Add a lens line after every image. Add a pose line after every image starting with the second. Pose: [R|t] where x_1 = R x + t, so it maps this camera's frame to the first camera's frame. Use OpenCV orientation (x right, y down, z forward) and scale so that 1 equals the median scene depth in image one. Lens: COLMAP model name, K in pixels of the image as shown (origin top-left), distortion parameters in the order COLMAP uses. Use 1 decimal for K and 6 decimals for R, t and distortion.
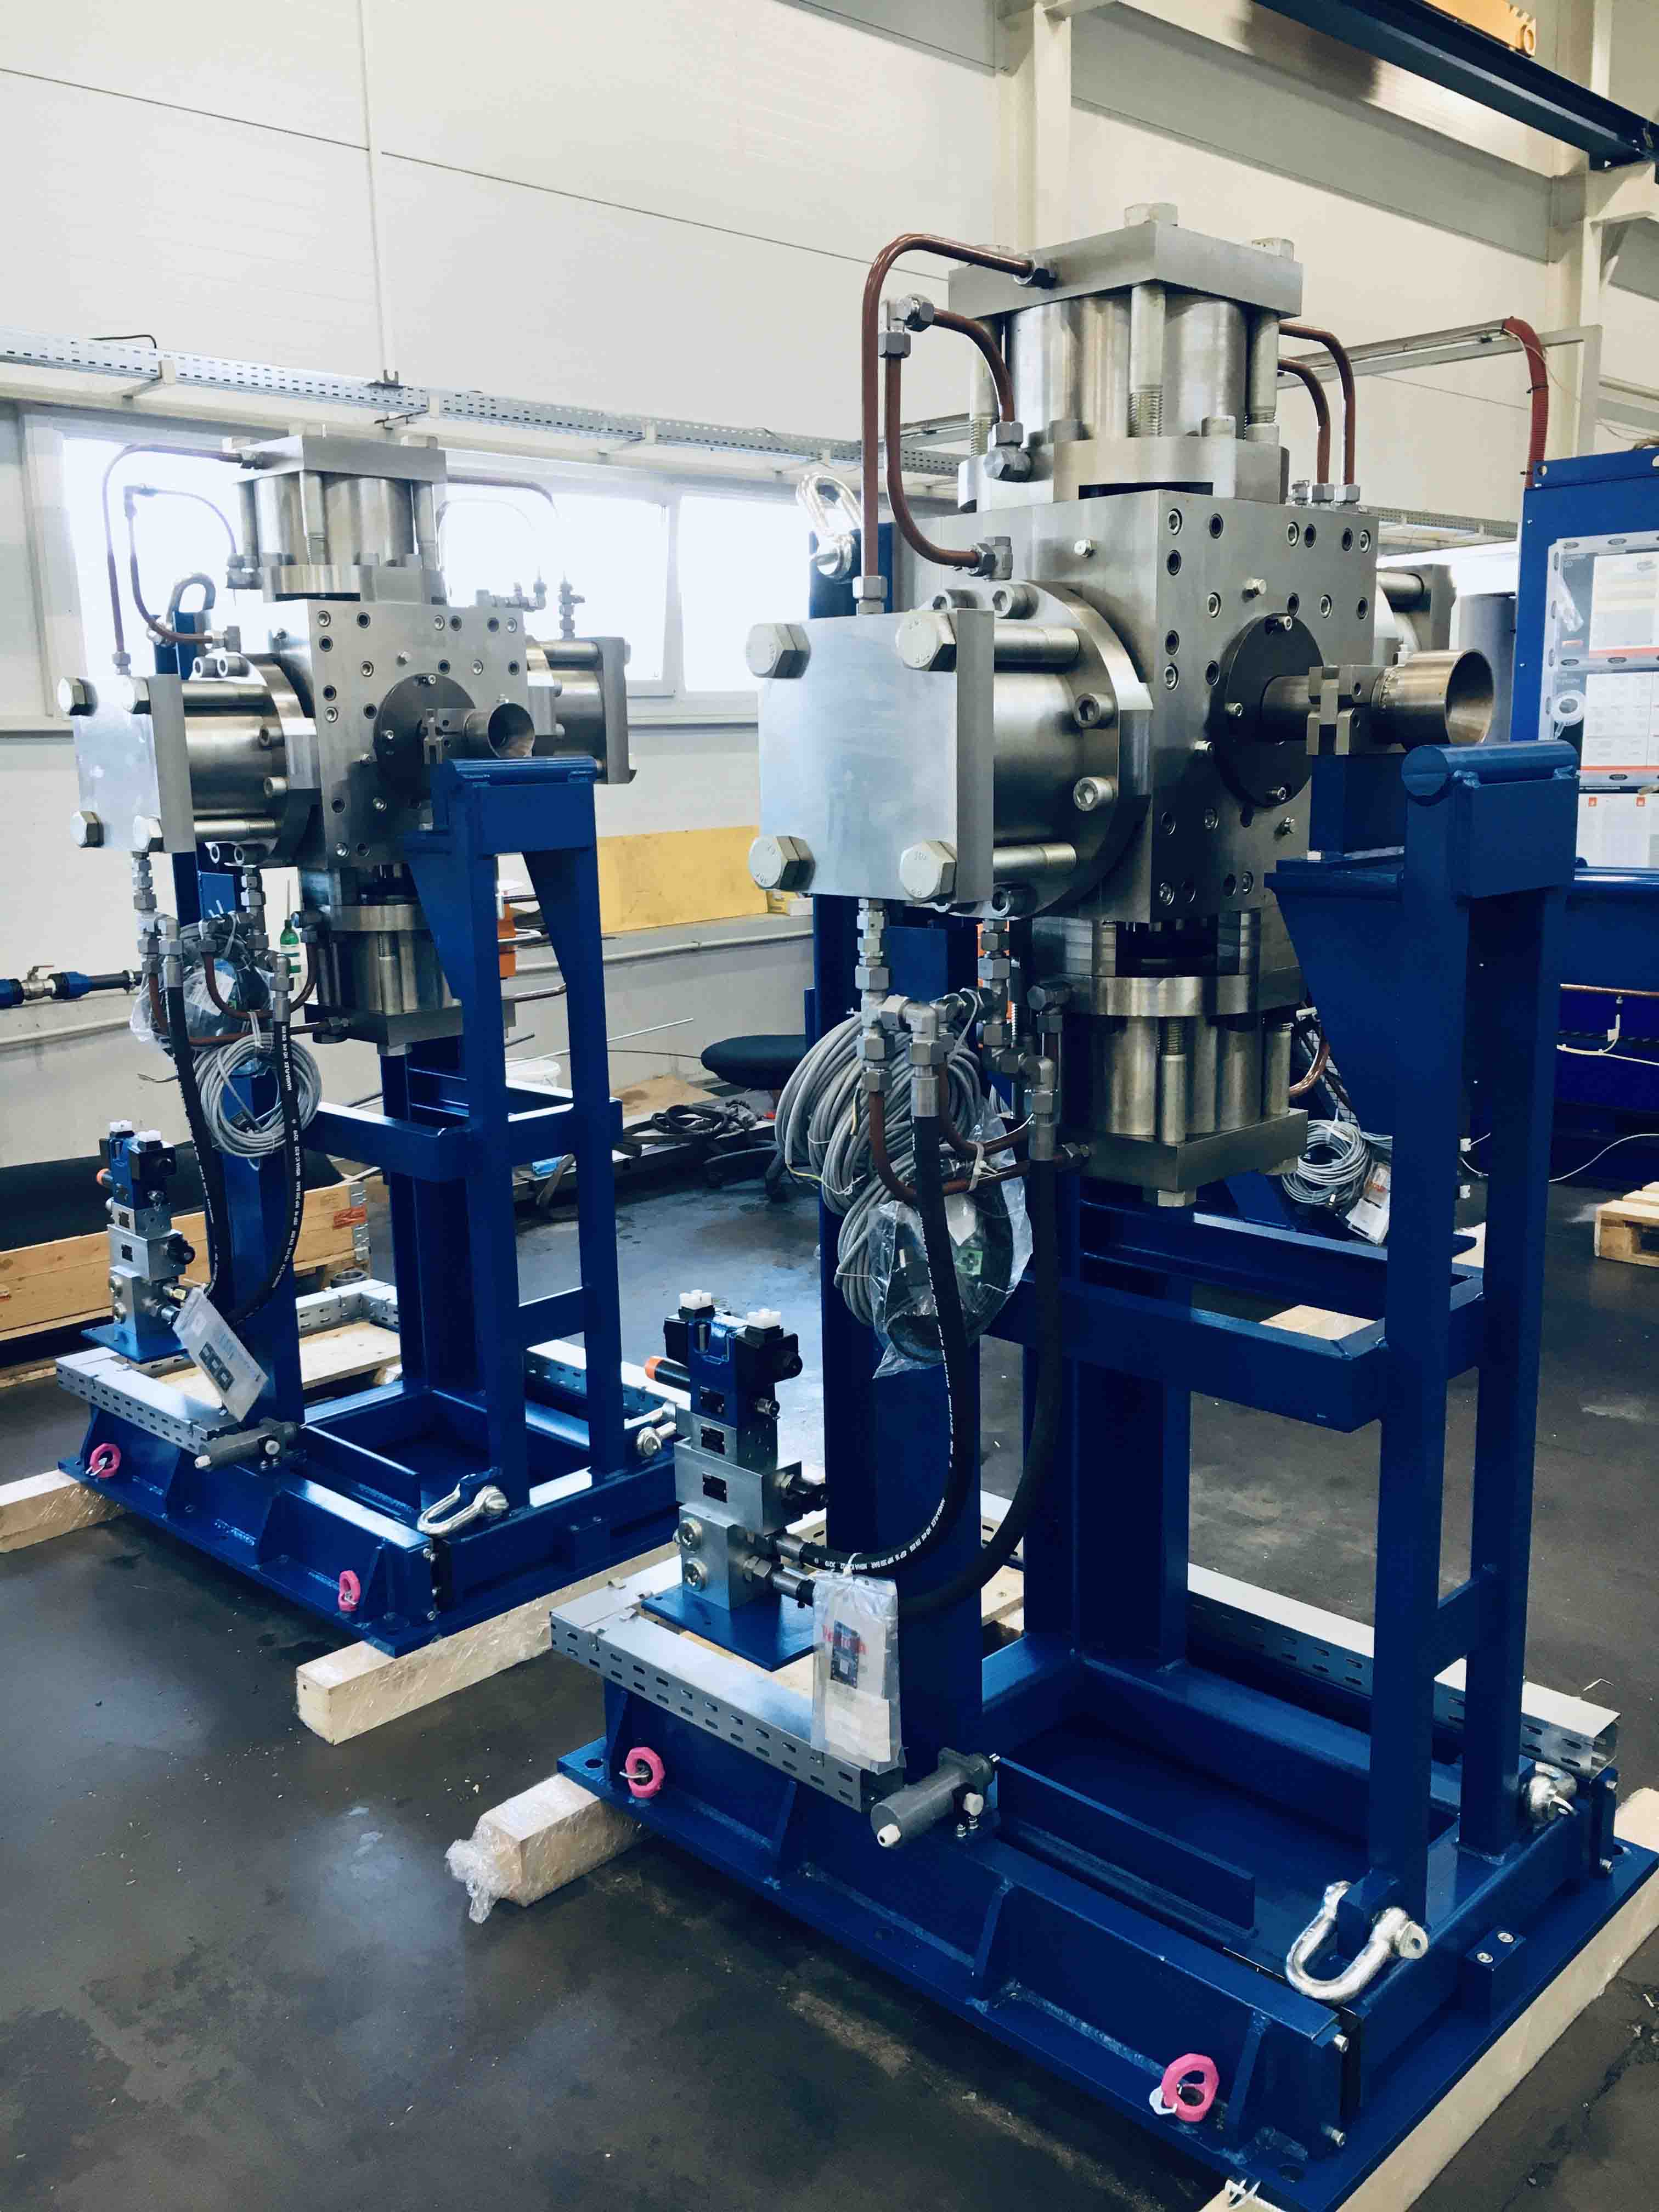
lens RADIAL K [[1860.9, 0, 829.5], [0, 1860.9, 1106.0], [0, 0, 1]] dist [0.064238, -0.074074]
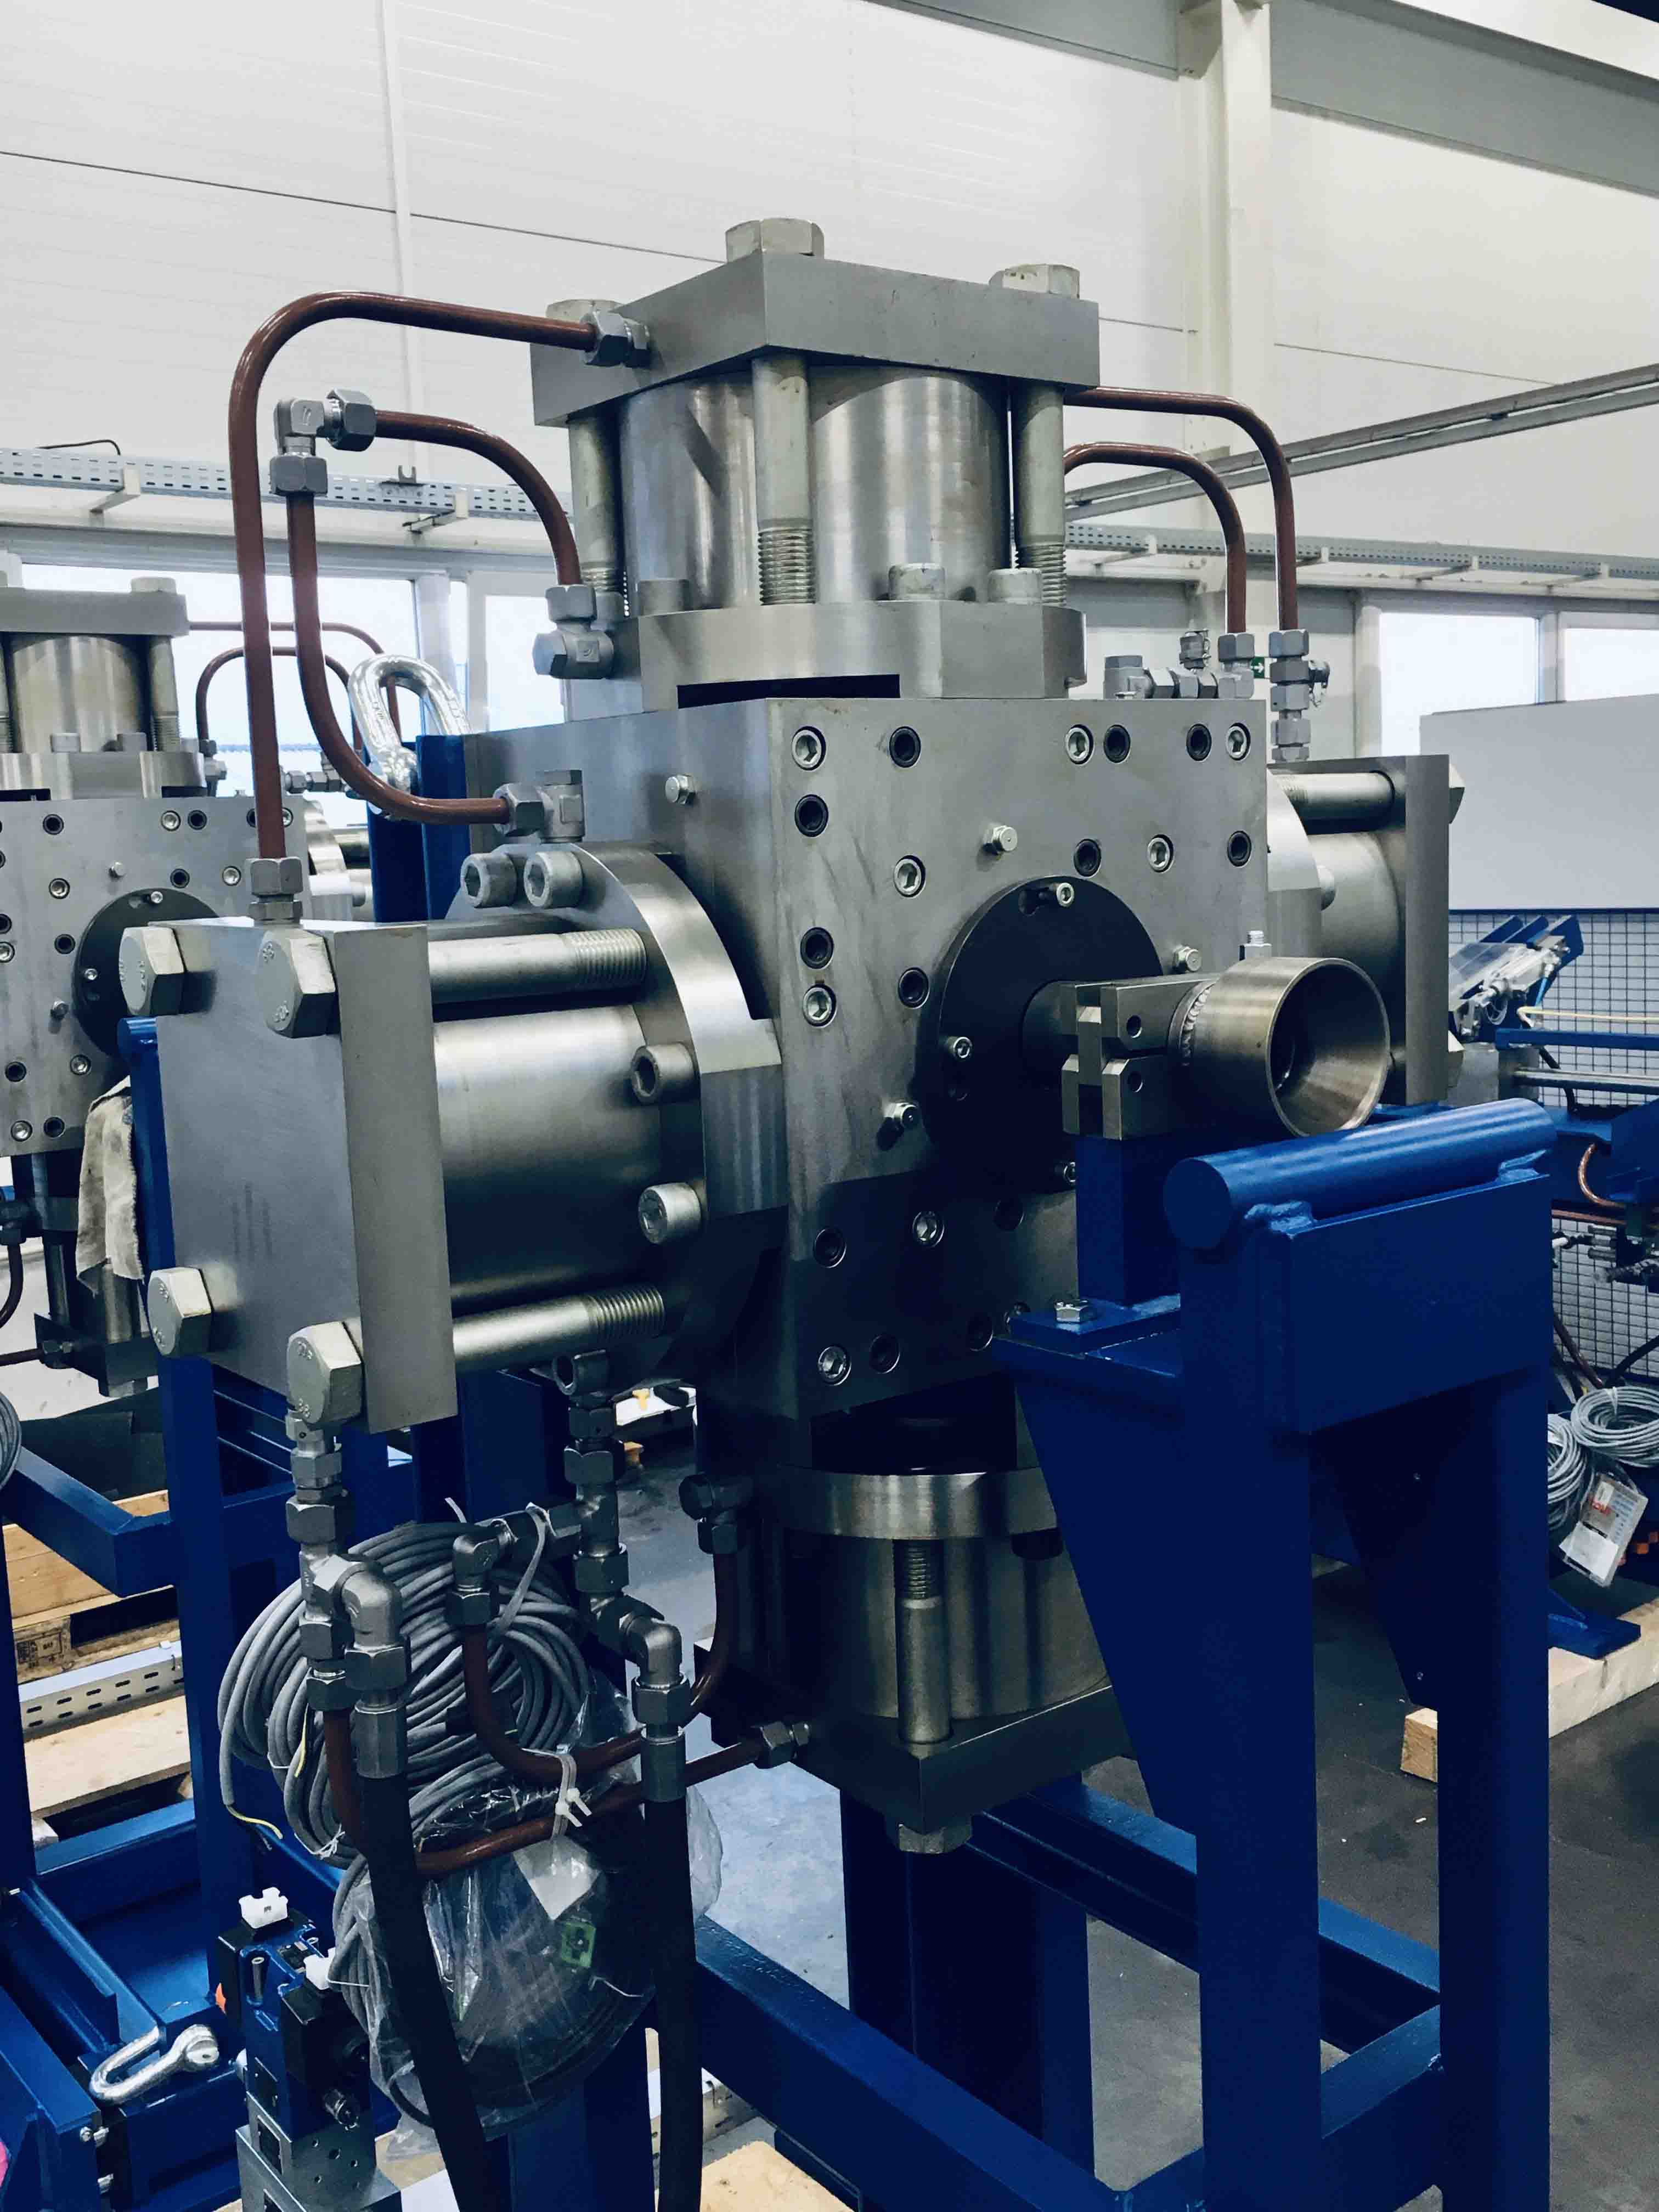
lens RADIAL K [[2098.1, 0, 829.5], [0, 2098.1, 1106.0], [0, 0, 1]] dist [0.058672, -0.023455]
pose [[0.991325, -0.006253, -0.131282, 0.254162], [-0.001924, 0.998070, -0.062066, -0.147198], [0.131417, 0.061780, 0.989400, 0.331255]]
